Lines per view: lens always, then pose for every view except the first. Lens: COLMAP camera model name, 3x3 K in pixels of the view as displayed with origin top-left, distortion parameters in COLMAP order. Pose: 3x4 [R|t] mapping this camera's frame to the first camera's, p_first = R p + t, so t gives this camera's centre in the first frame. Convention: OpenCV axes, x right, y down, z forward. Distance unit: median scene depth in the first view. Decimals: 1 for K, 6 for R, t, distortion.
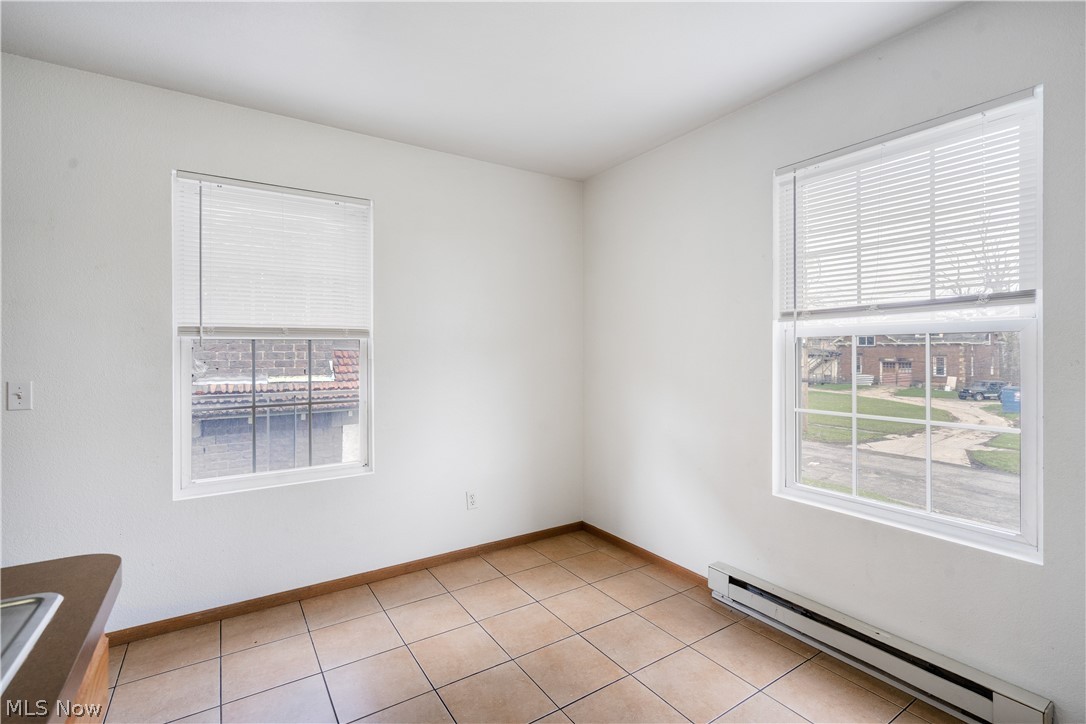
lens RADIAL K [[496.5, 0, 542.6], [0, 496.5, 352.8], [0, 0, 1]] dist [-0.000128, 0.000202]
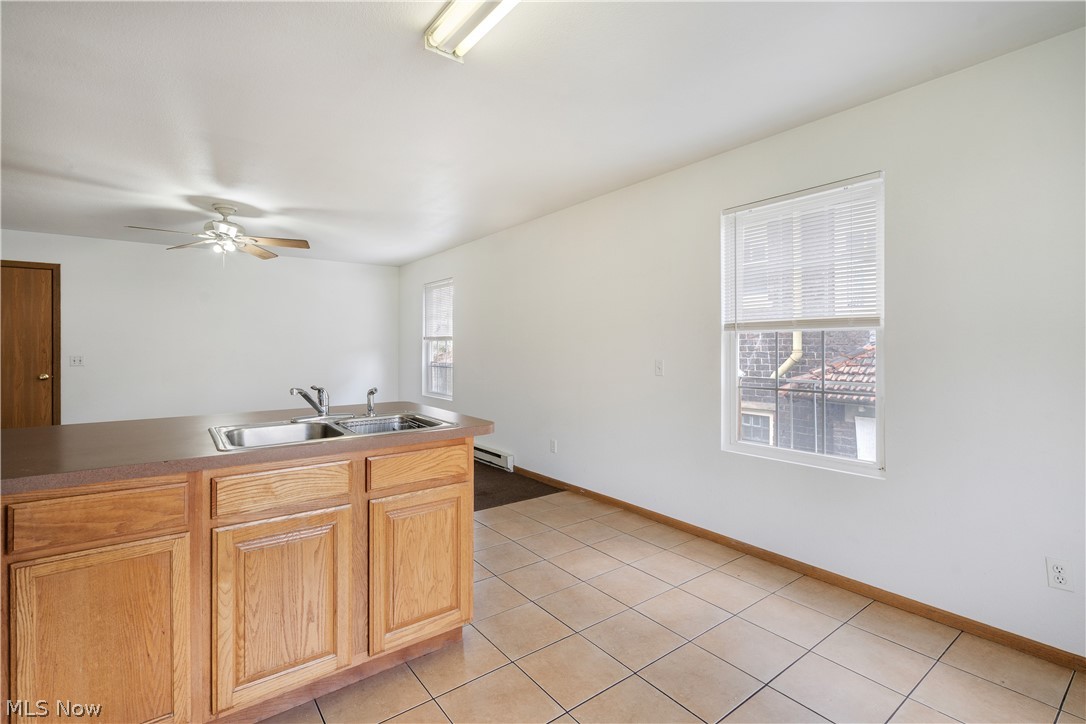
lens RADIAL K [[496.5, 0, 542.6], [0, 496.5, 352.8], [0, 0, 1]] dist [-0.000128, 0.000202]
pose [[0.063694, 0.009618, -0.997923, 0.511085], [-0.005808, 0.999940, 0.009267, 0.013569], [0.997953, 0.005205, 0.063746, 0.348627]]
